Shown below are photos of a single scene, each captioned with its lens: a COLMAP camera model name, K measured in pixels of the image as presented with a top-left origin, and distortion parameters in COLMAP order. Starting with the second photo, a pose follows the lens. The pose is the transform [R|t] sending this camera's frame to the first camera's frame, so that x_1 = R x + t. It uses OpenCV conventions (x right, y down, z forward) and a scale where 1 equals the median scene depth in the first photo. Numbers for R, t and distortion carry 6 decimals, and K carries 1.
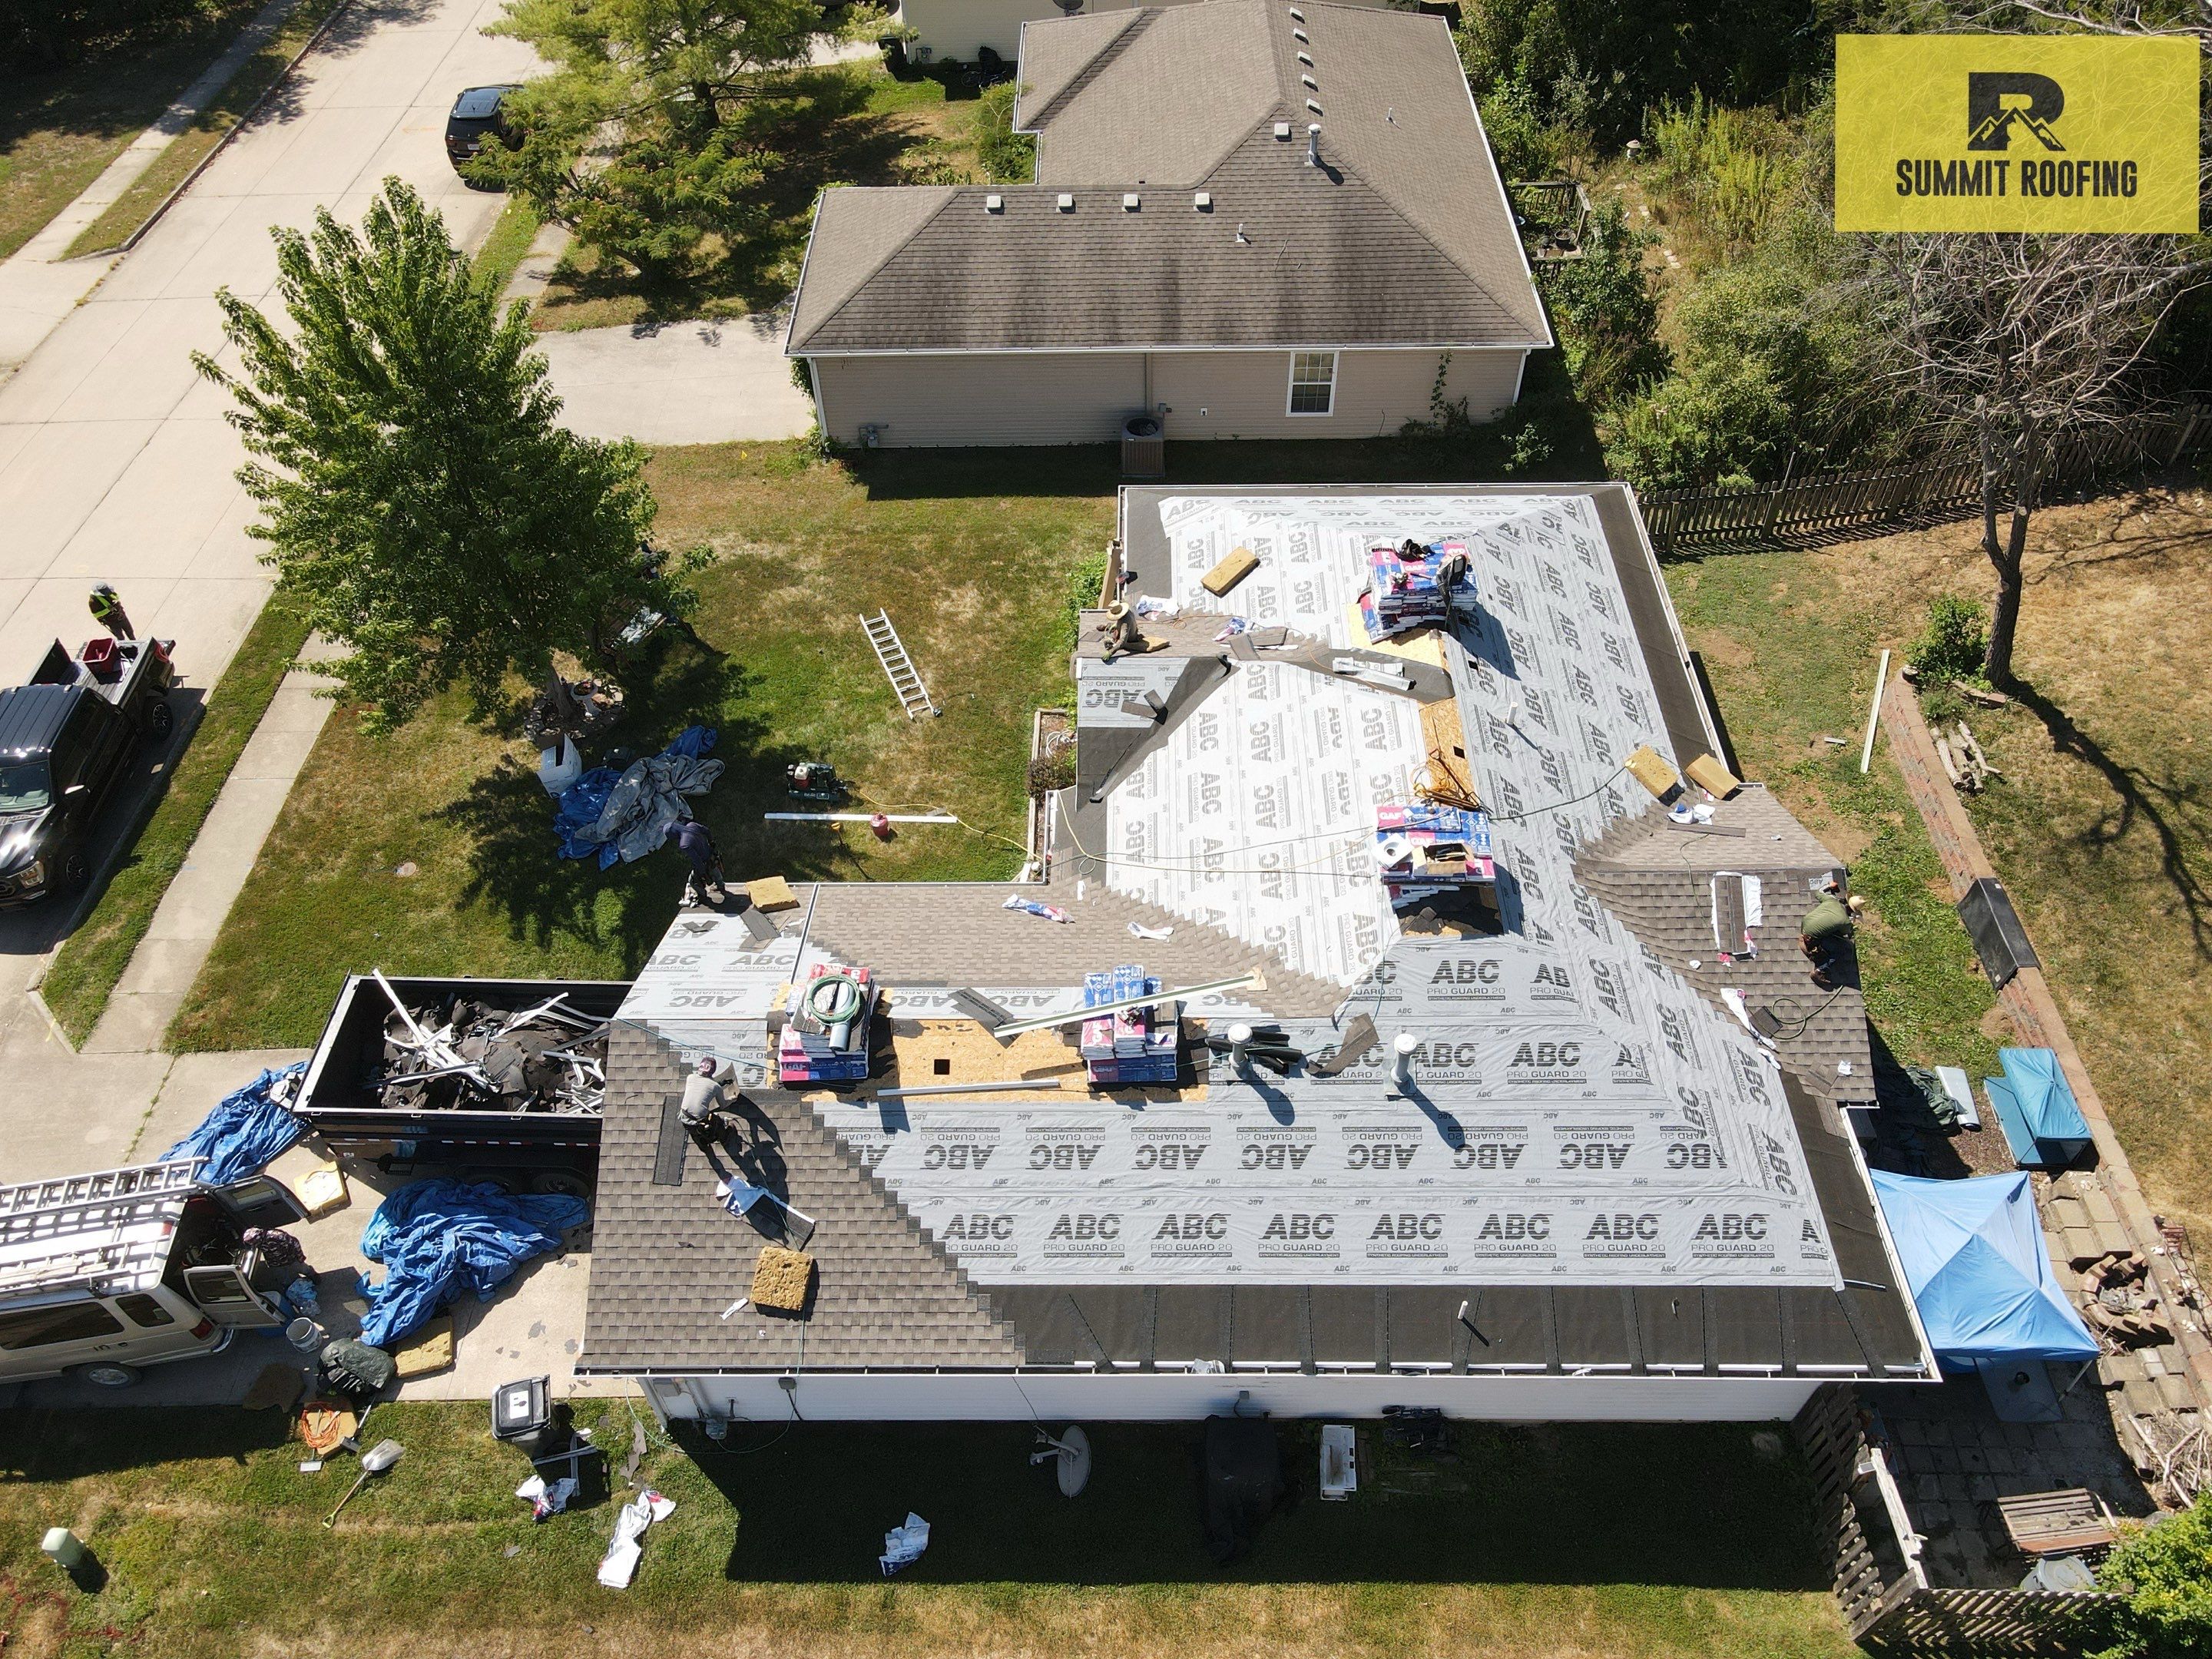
lens RADIAL K [[1631.9, 0, 1105.3], [0, 1631.9, 823.2], [0, 0, 1]] dist [0.010724, 0.013724]
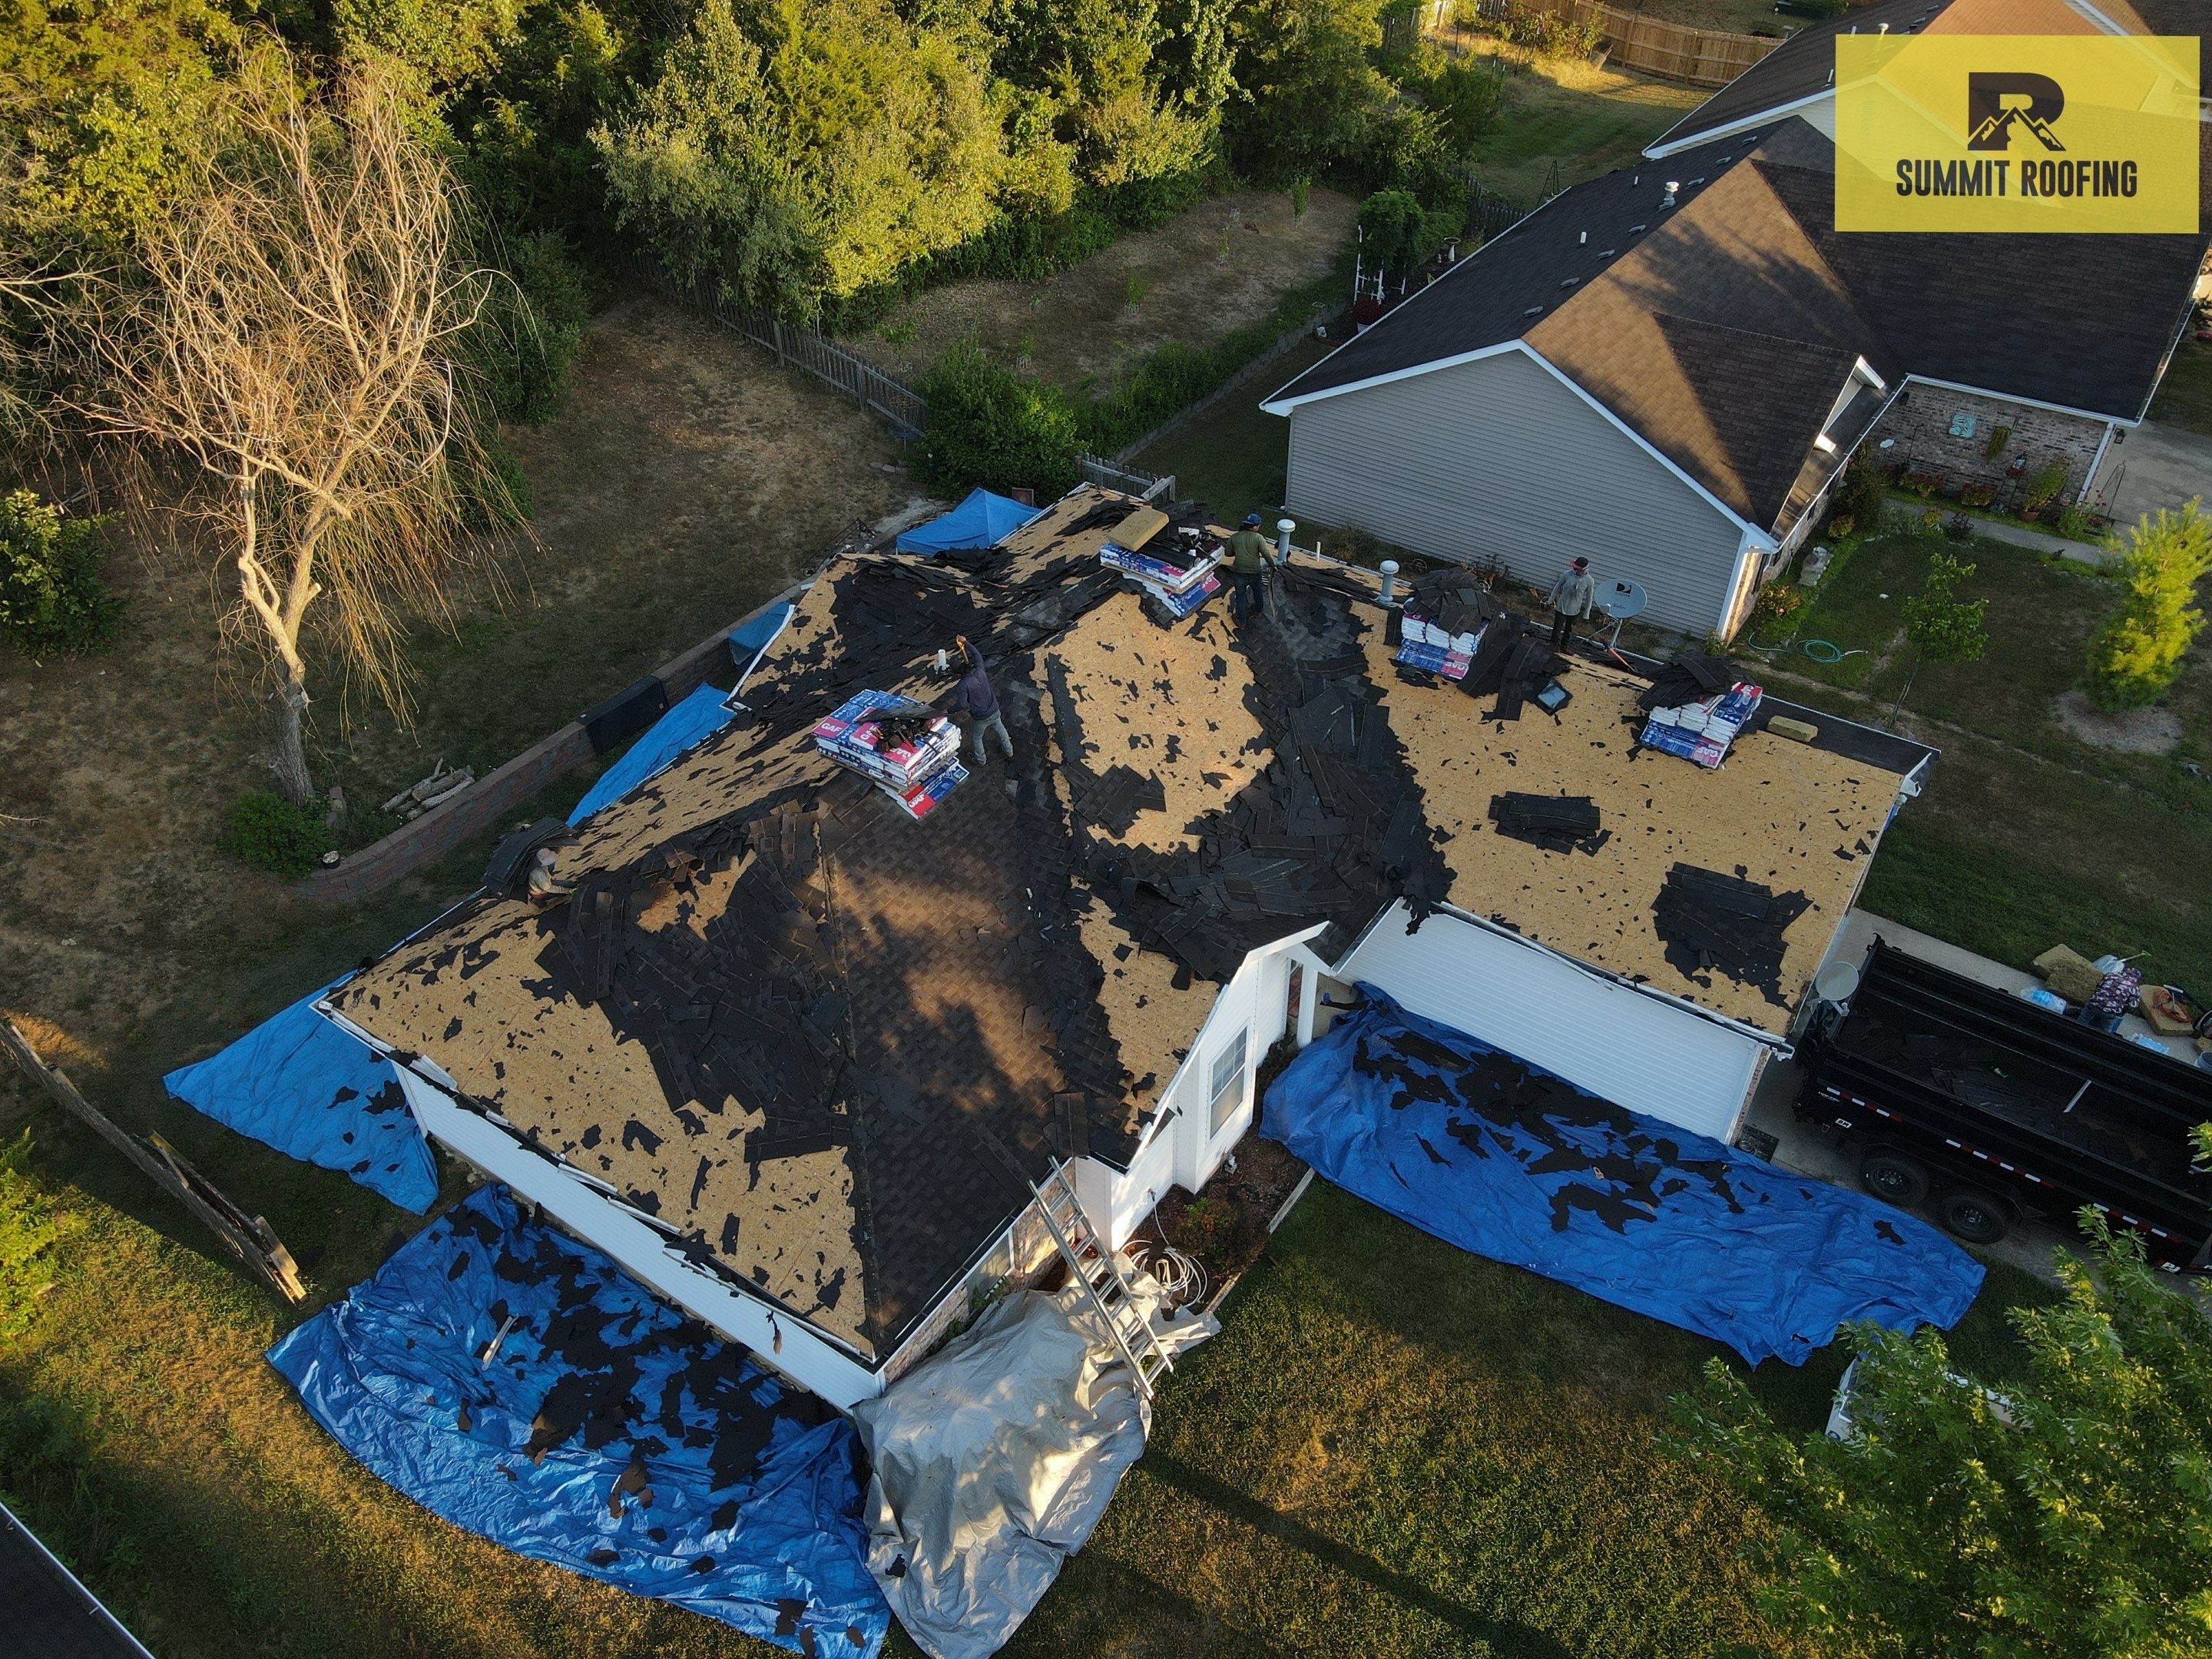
lens RADIAL K [[1631.9, 0, 1106.8], [0, 1631.9, 827.9], [0, 0, 1]] dist [0.010724, 0.013724]
pose [[-0.829068, -0.333568, 0.448752, -0.256721], [0.428245, 0.137225, 0.893183, -0.735716], [-0.359517, 0.932685, 0.029080, 0.844961]]
